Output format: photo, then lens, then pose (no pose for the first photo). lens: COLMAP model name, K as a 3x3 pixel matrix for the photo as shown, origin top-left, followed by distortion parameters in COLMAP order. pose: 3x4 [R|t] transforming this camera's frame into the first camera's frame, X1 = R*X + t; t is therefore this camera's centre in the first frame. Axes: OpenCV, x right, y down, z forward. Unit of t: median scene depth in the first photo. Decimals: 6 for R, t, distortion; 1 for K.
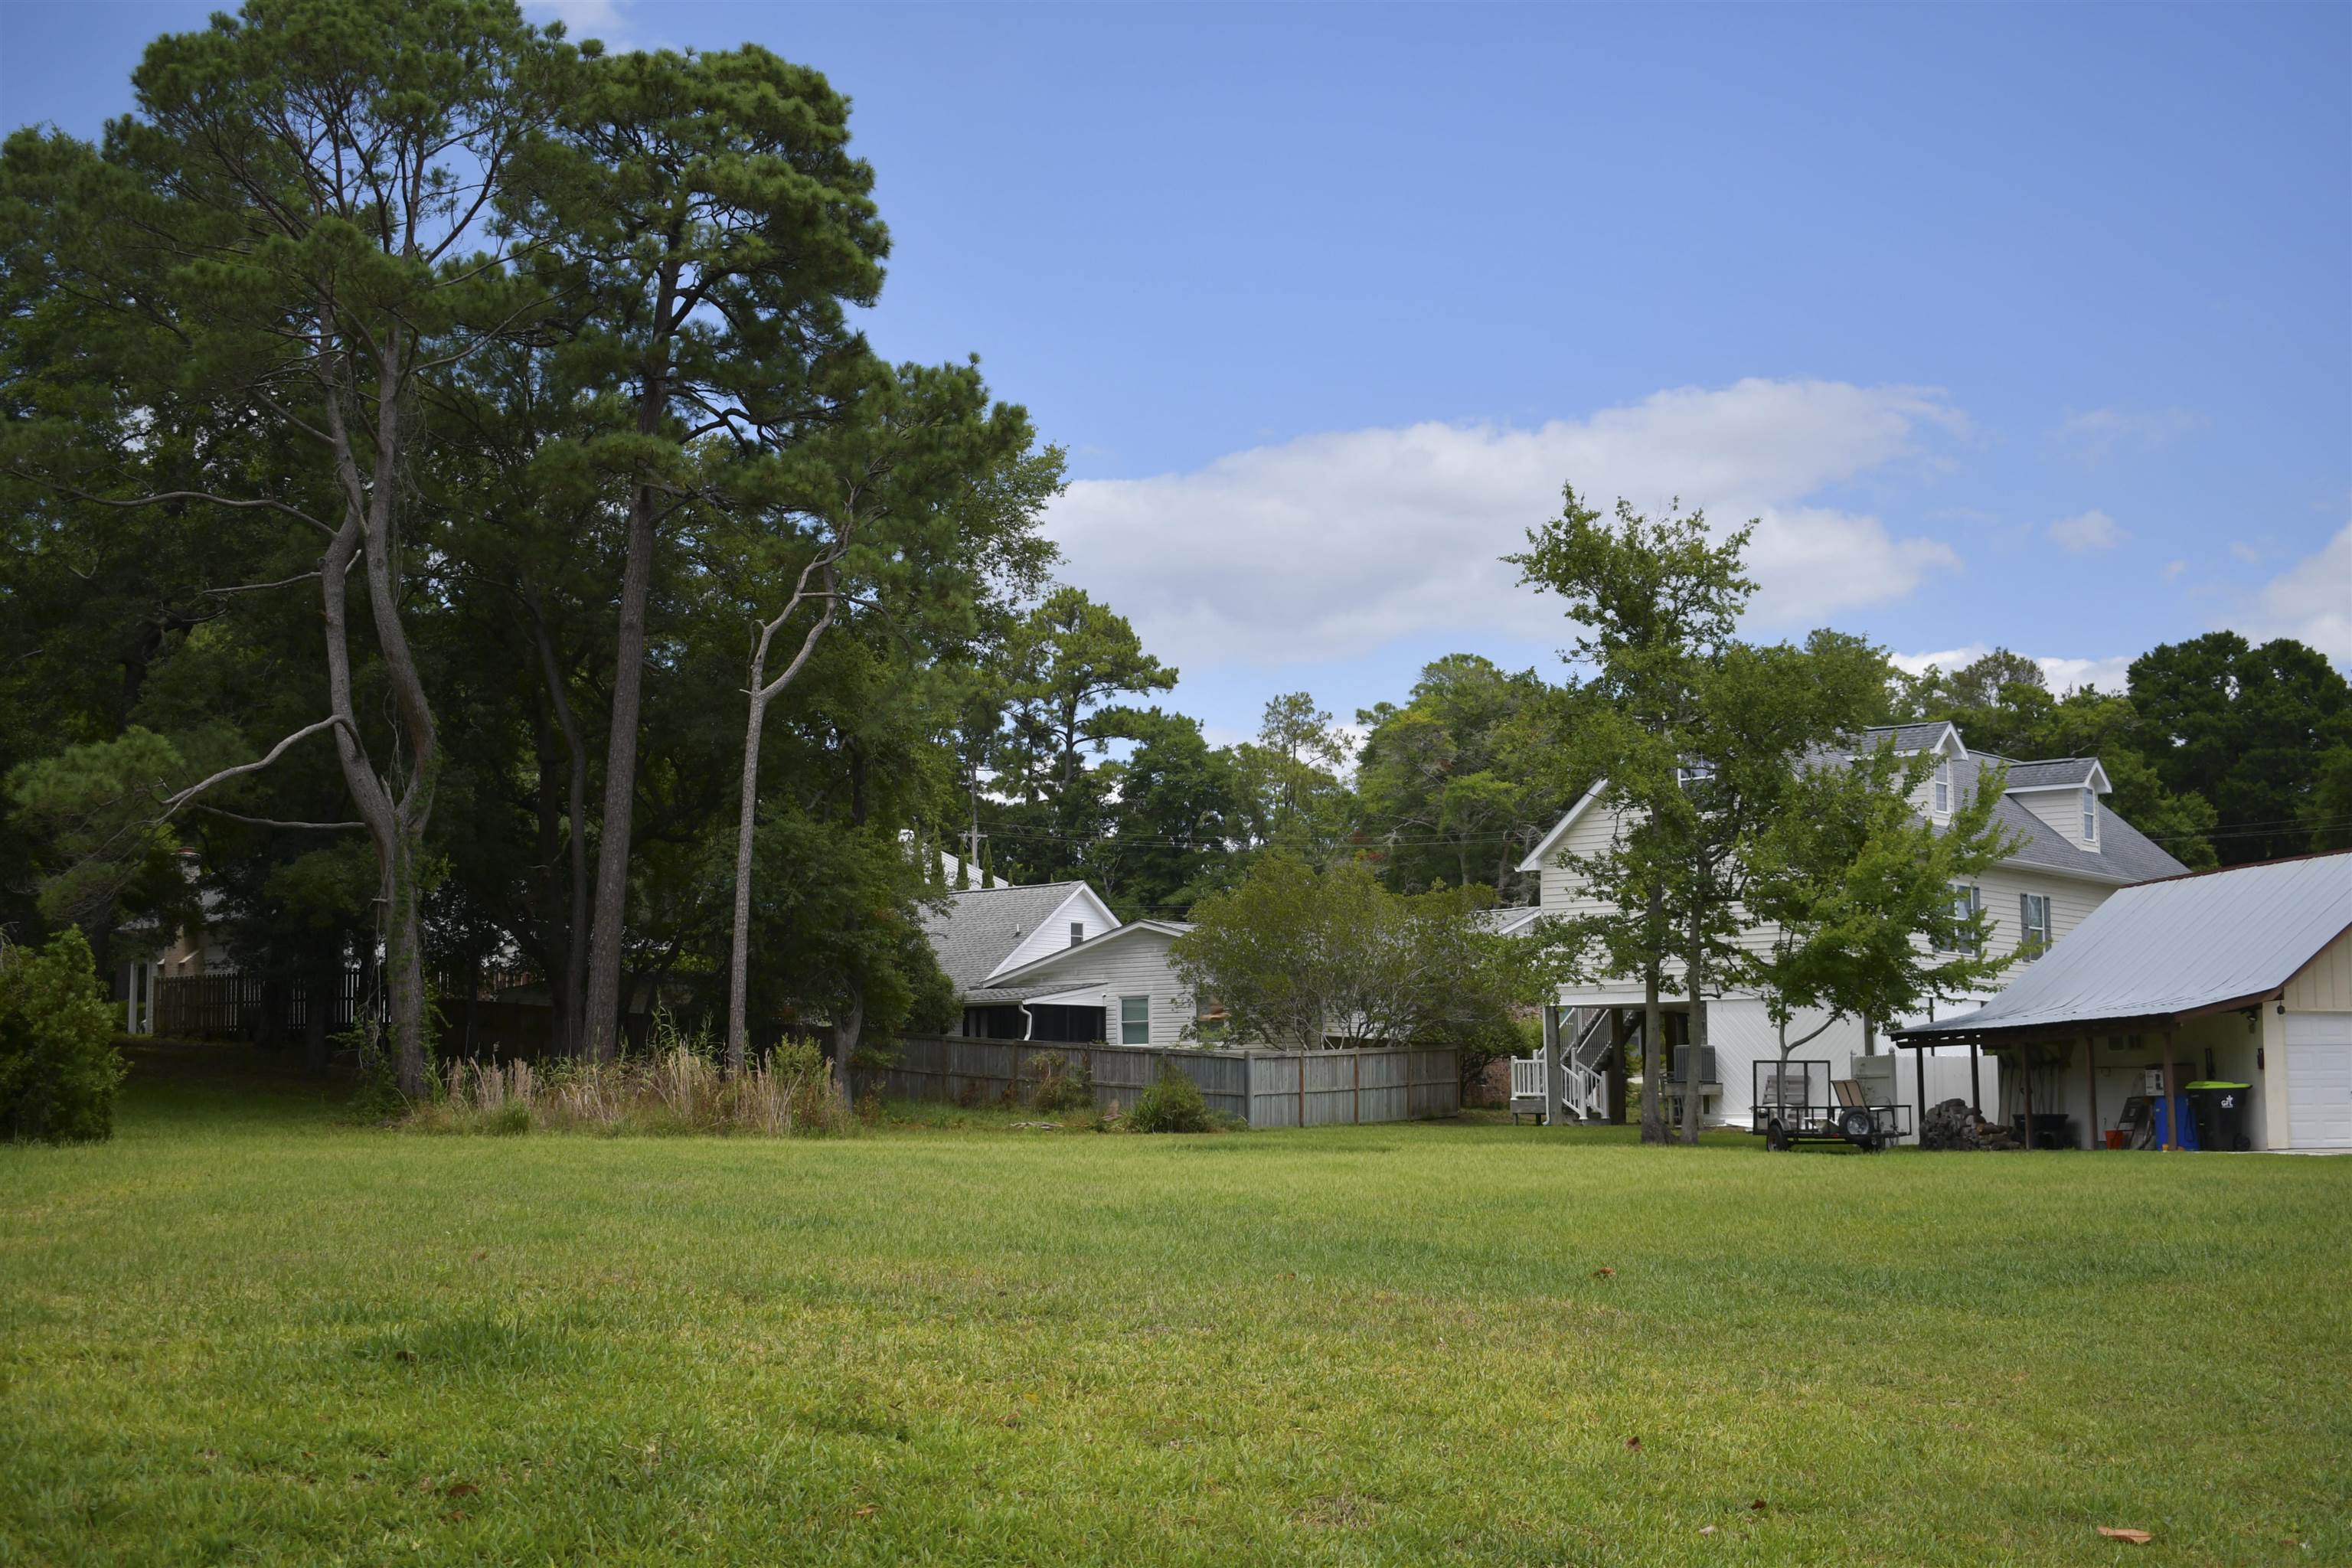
lens RADIAL K [[2921.8, 0, 1175.7], [0, 2921.8, 770.7], [0, 0, 1]] dist [-0.023675, 0.000000]
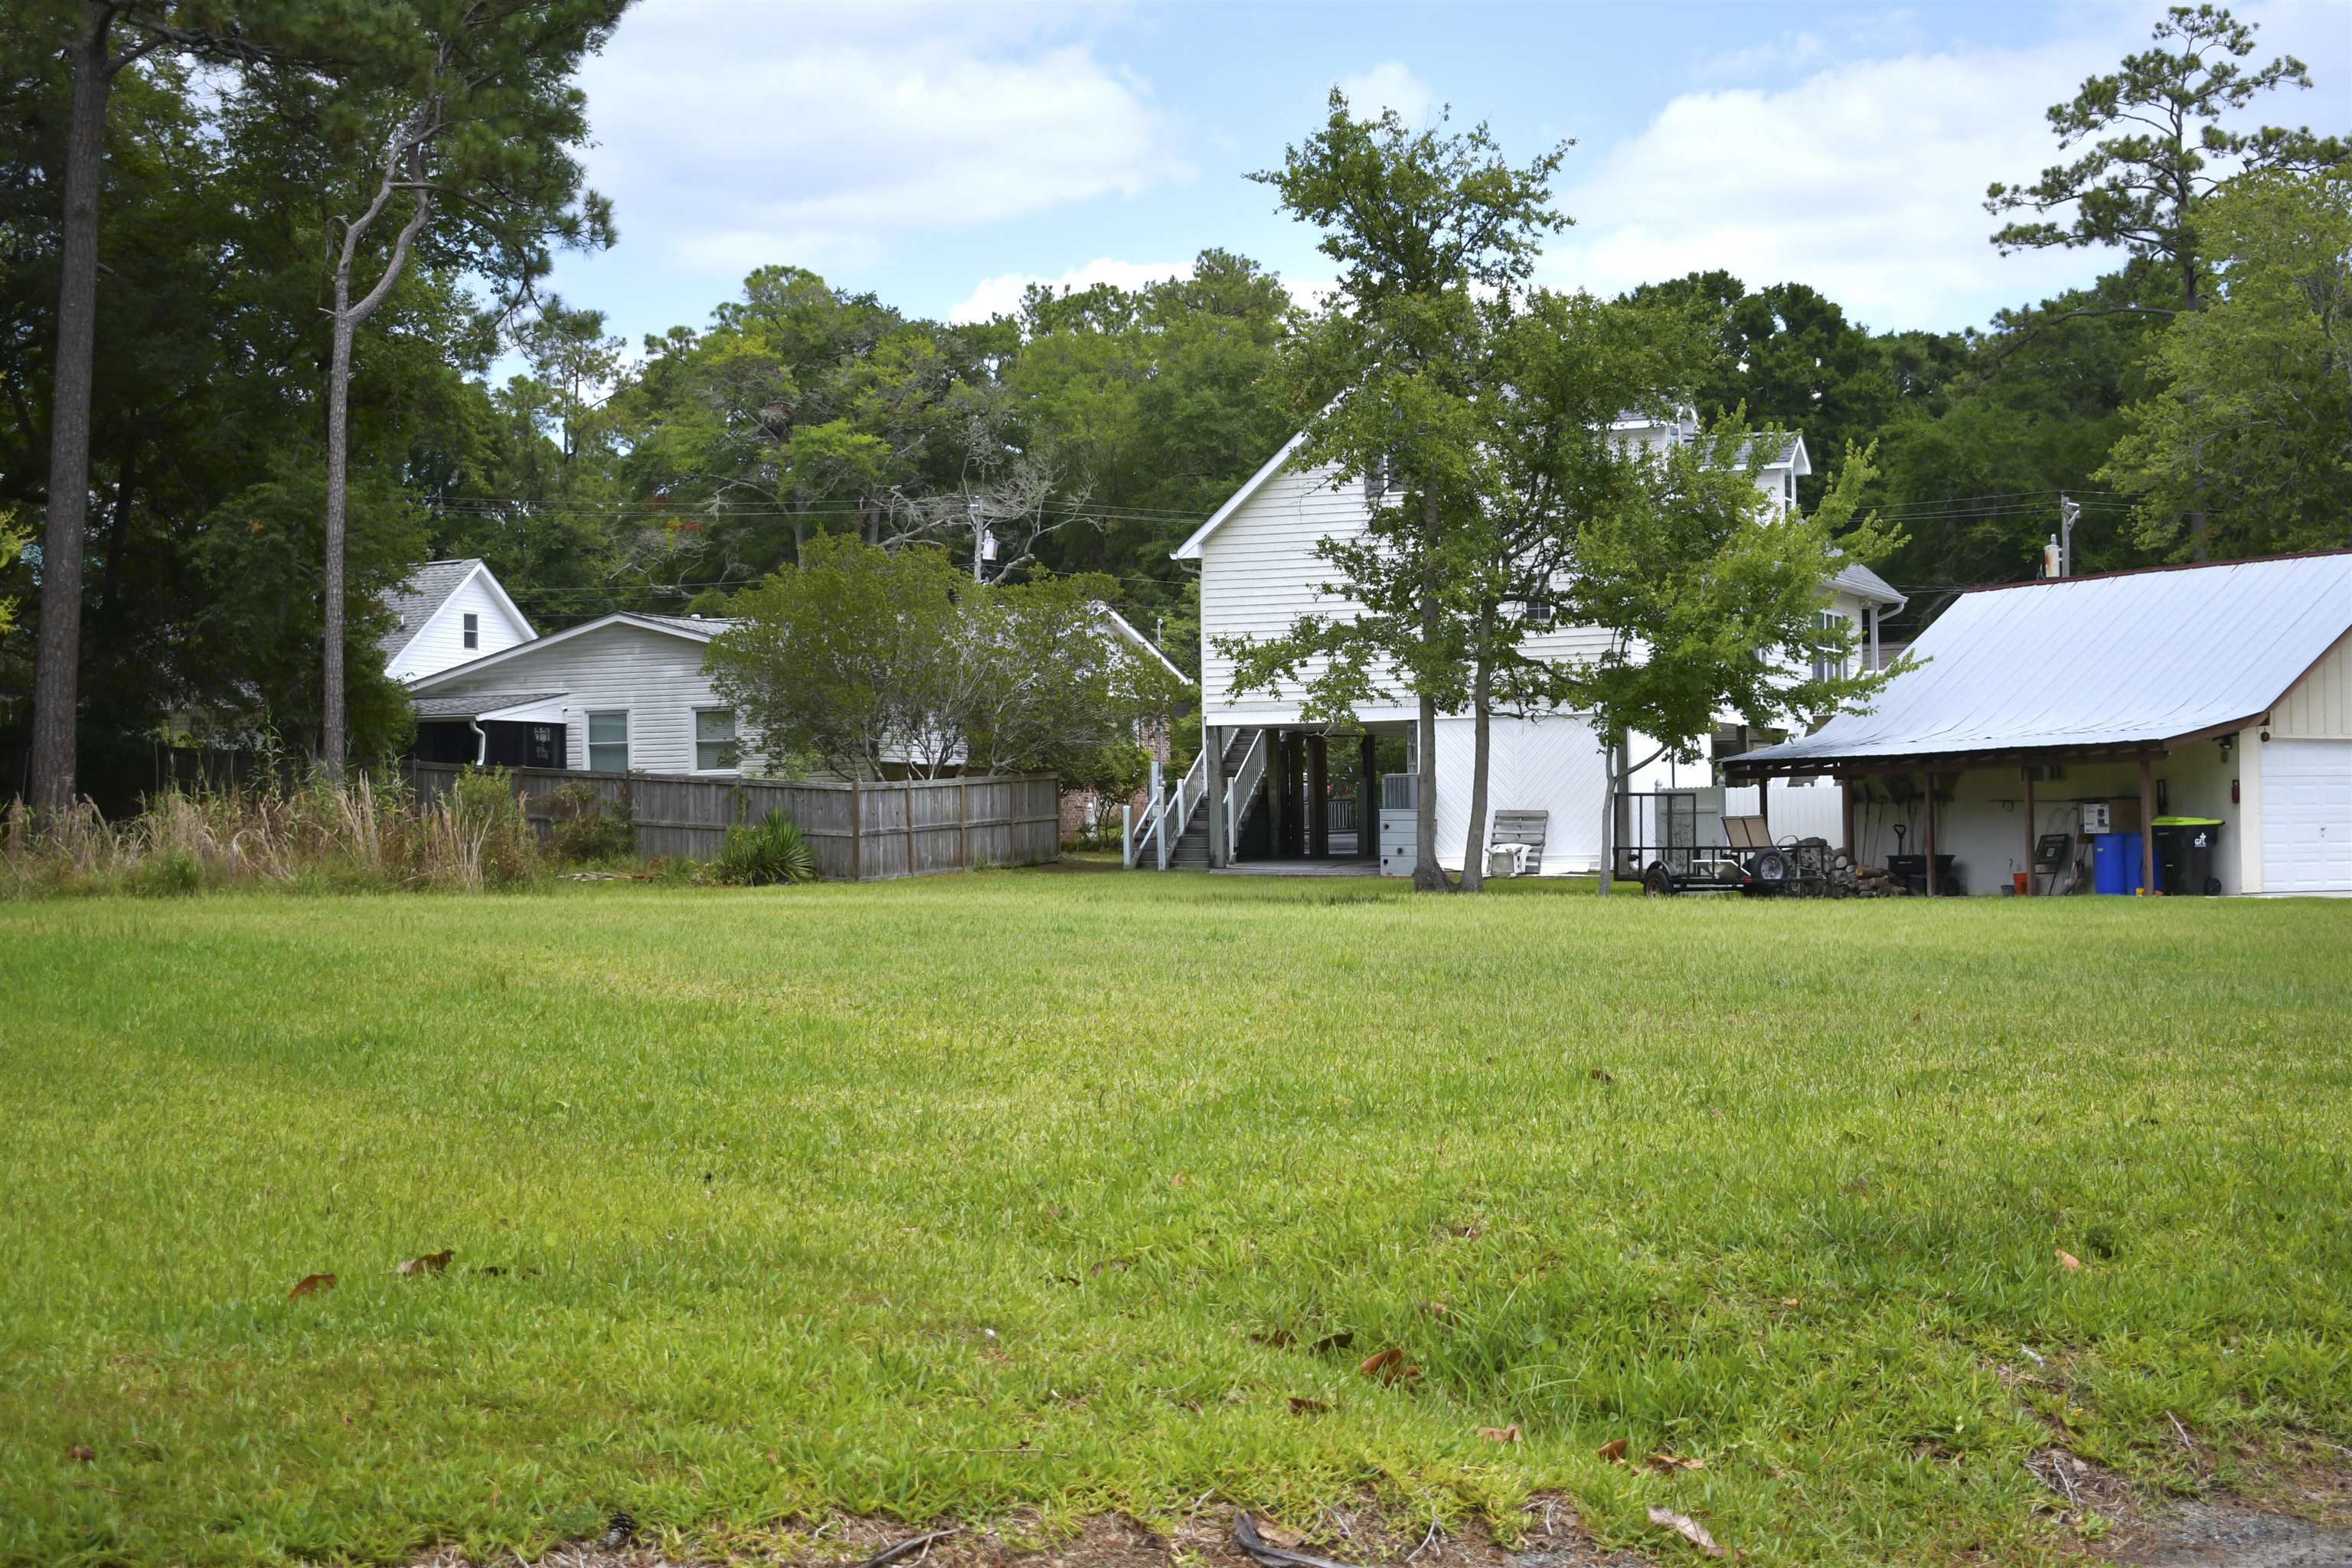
lens RADIAL K [[3816.7, 0, 1175.1], [0, 3816.7, 799.6], [0, 0, 1]] dist [-0.004161, 0.000000]
pose [[0.963789, -0.002533, 0.266655, -0.191217], [-0.024589, 0.994850, 0.098326, -0.003756], [-0.265531, -0.101322, 0.958763, -0.020831]]
